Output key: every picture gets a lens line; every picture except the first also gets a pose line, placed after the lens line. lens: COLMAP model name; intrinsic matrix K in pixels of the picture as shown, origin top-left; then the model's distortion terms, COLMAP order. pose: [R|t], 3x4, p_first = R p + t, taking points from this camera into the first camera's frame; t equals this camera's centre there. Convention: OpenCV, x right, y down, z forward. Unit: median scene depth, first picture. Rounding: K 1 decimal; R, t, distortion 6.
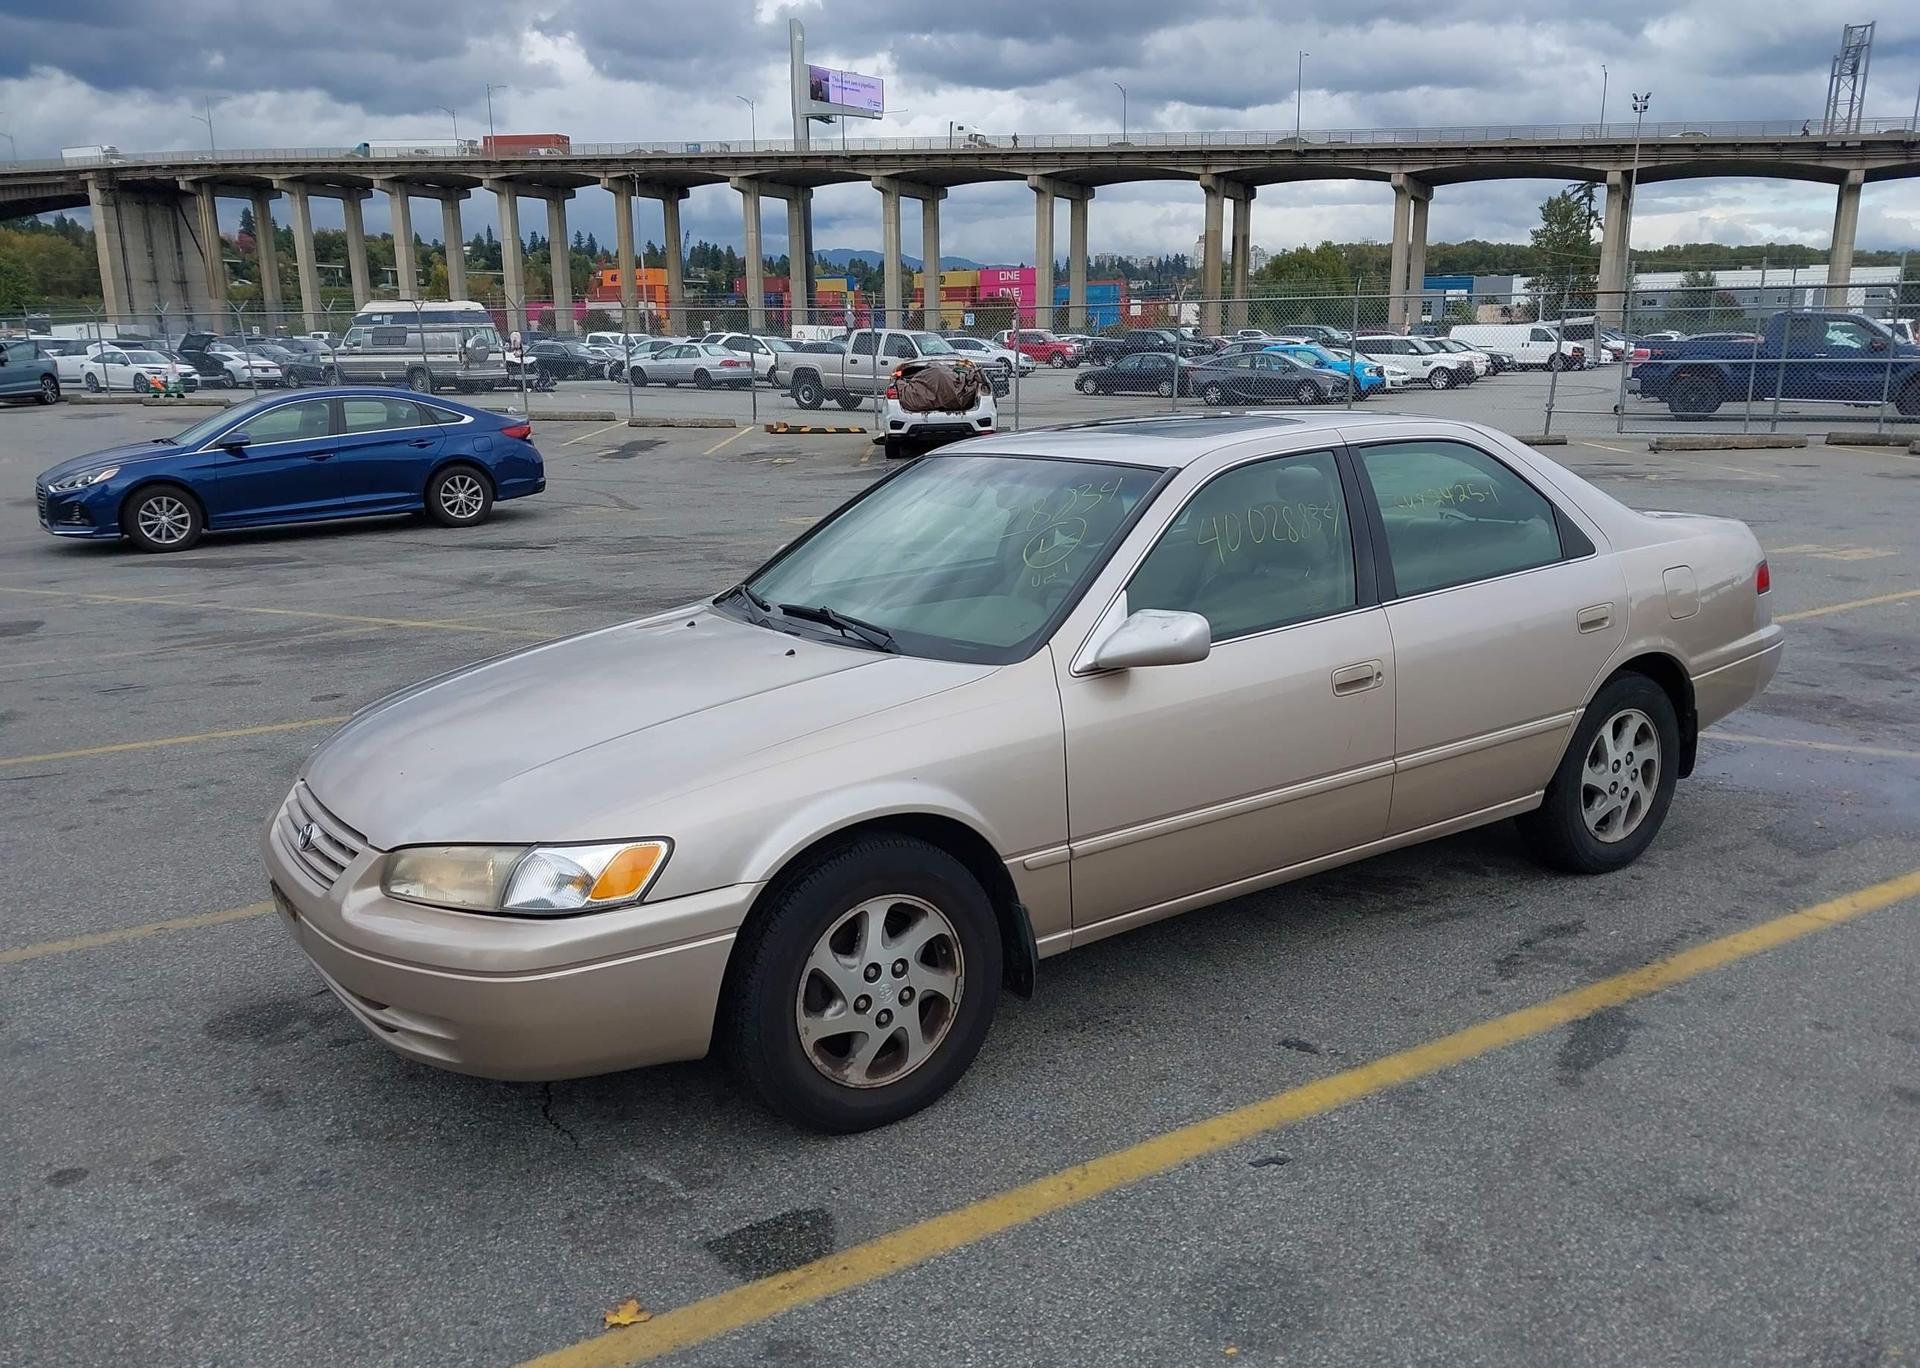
lens RADIAL K [[1517.1, 0, 956.9], [0, 1517.1, 690.5], [0, 0, 1]] dist [0.014040, -0.021174]
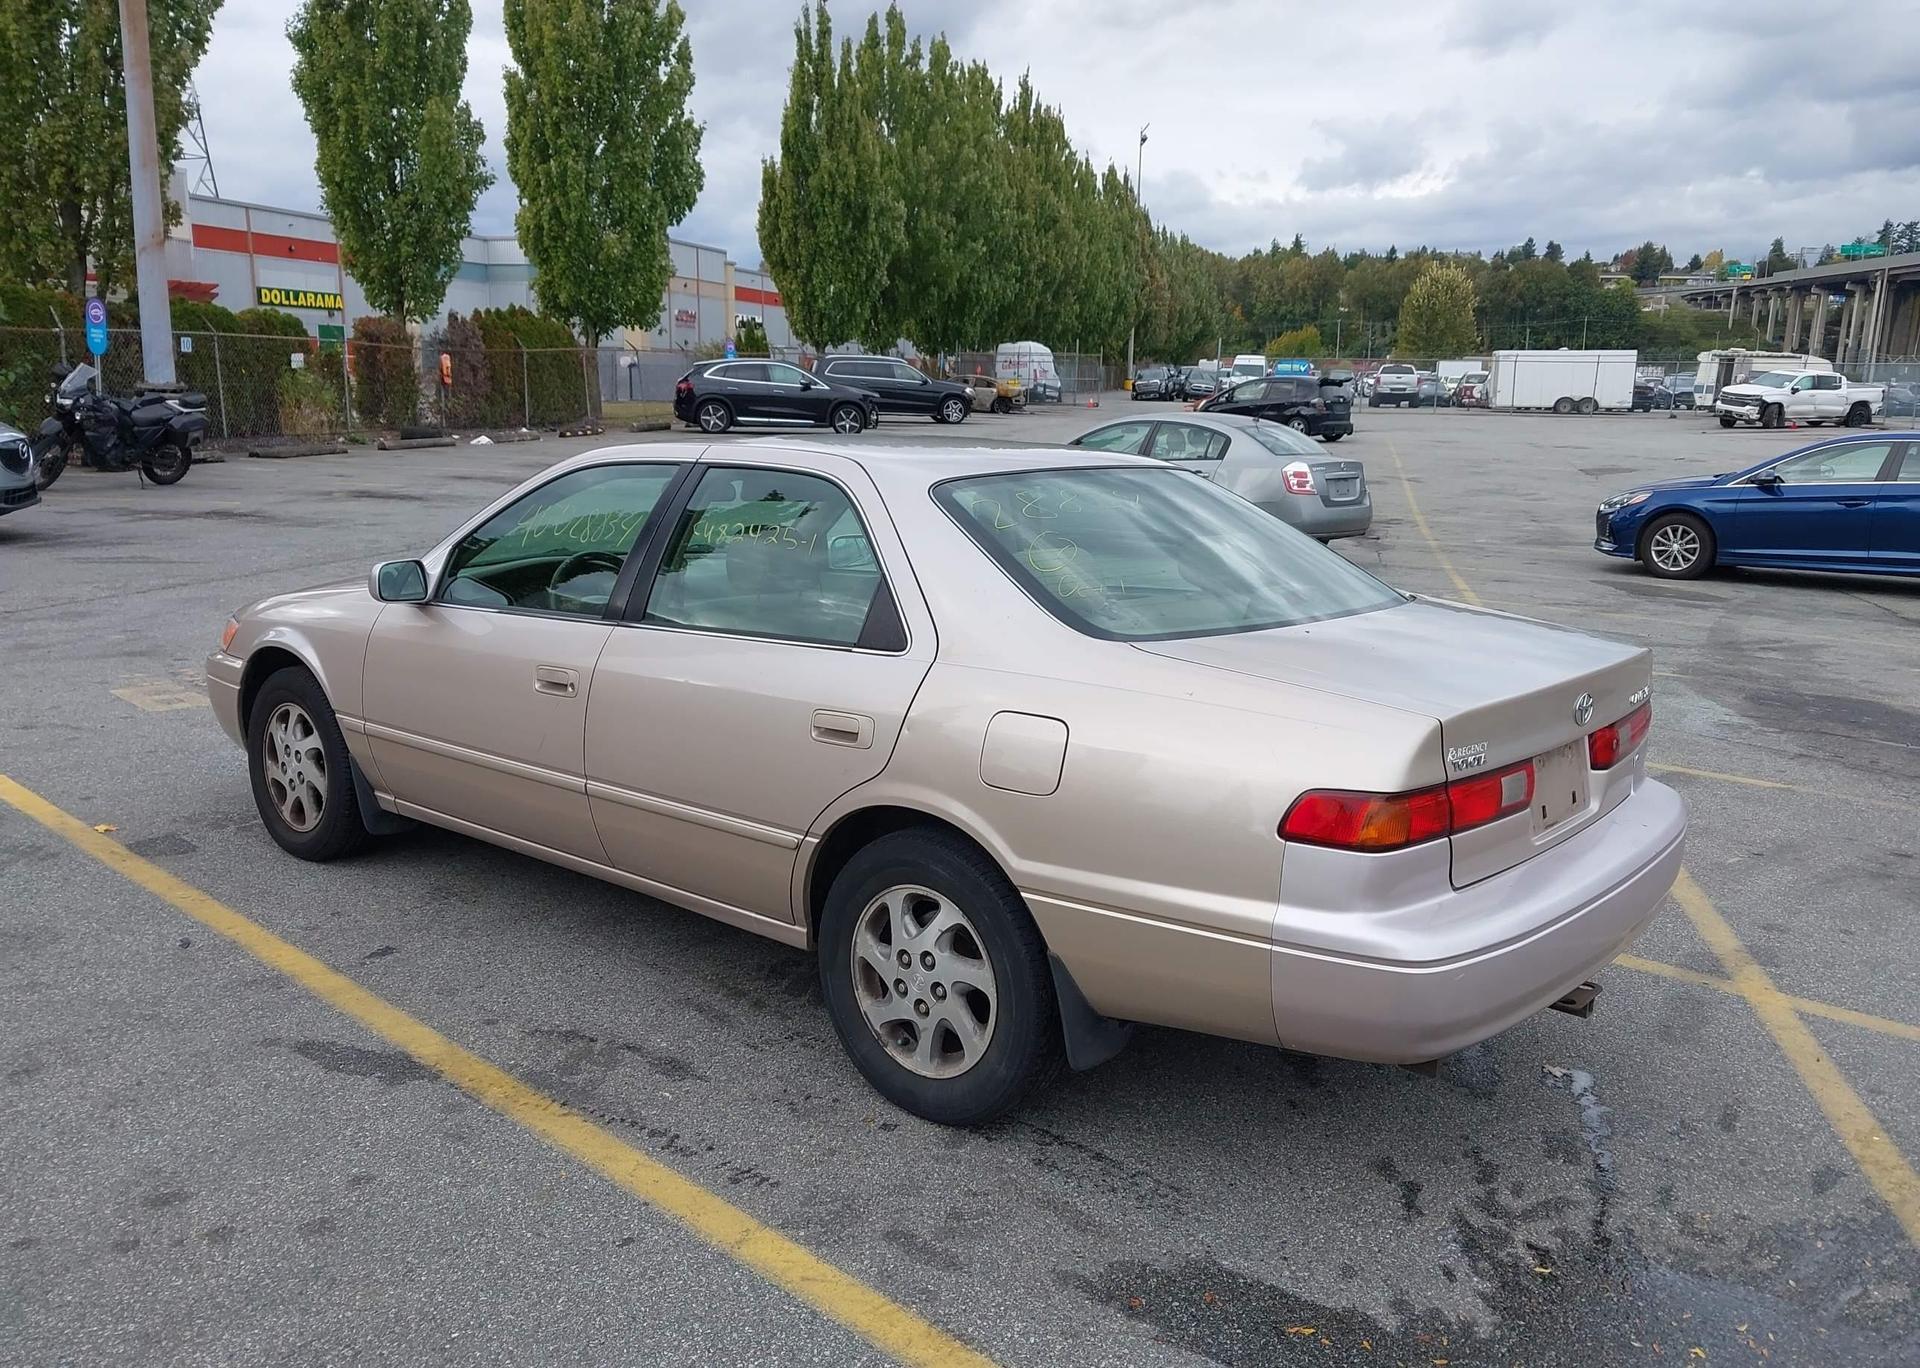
lens RADIAL K [[1517.1, 0, 958.8], [0, 1517.1, 735.0], [0, 0, 1]] dist [0.014040, -0.021174]
pose [[0.261114, 0.234855, -0.936303, 0.535450], [-0.234364, 0.956355, 0.174526, -0.088311], [0.936426, 0.173865, 0.304759, 0.398687]]
